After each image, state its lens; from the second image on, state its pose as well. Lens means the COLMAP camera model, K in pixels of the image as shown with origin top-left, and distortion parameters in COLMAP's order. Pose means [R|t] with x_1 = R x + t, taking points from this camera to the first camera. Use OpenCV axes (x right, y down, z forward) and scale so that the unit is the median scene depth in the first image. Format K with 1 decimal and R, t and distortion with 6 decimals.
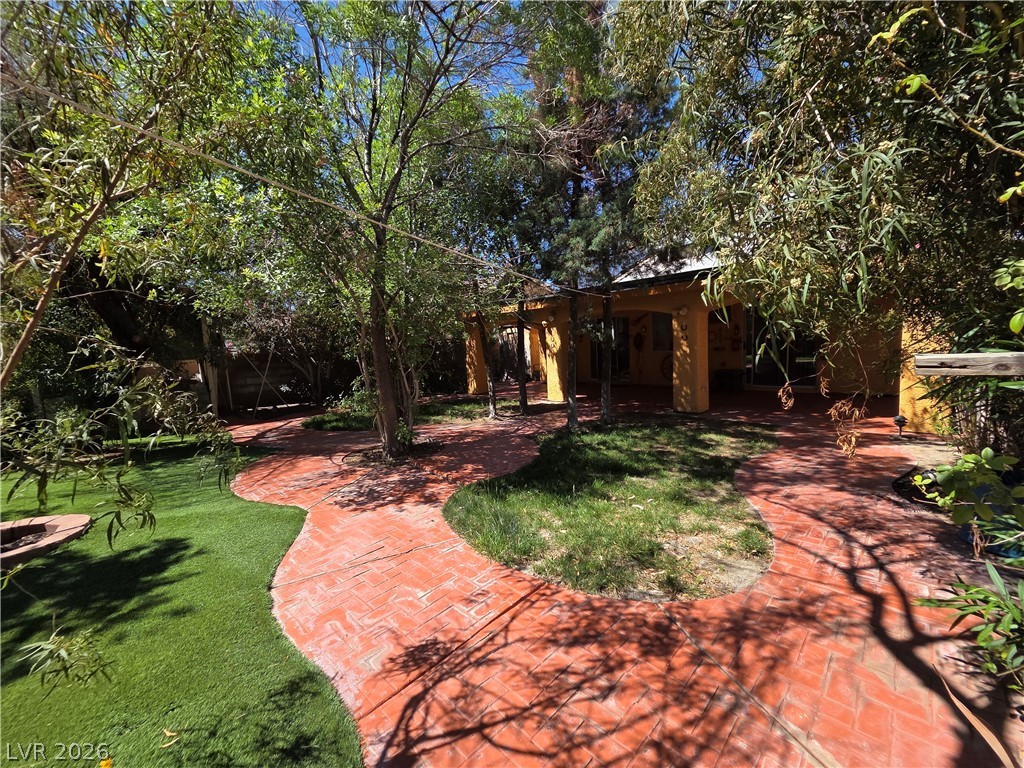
lens RADIAL K [[420.6, 0, 512.0], [0, 420.6, 384.0], [0, 0, 1]] dist [0.014773, -0.005761]
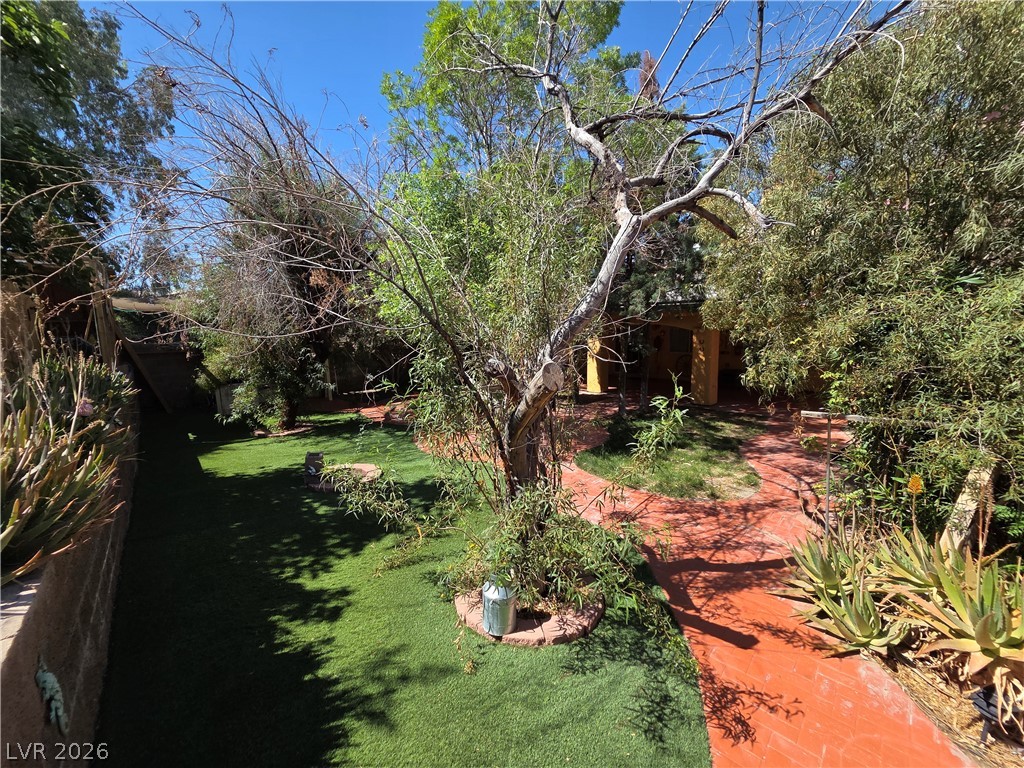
lens RADIAL K [[420.6, 0, 512.0], [0, 420.6, 384.0], [0, 0, 1]] dist [0.014773, -0.005761]
pose [[0.999713, 0.019504, 0.013934, -0.542612], [-0.020173, 0.998567, 0.049559, -0.138377], [-0.012948, -0.049826, 0.998674, -0.868588]]
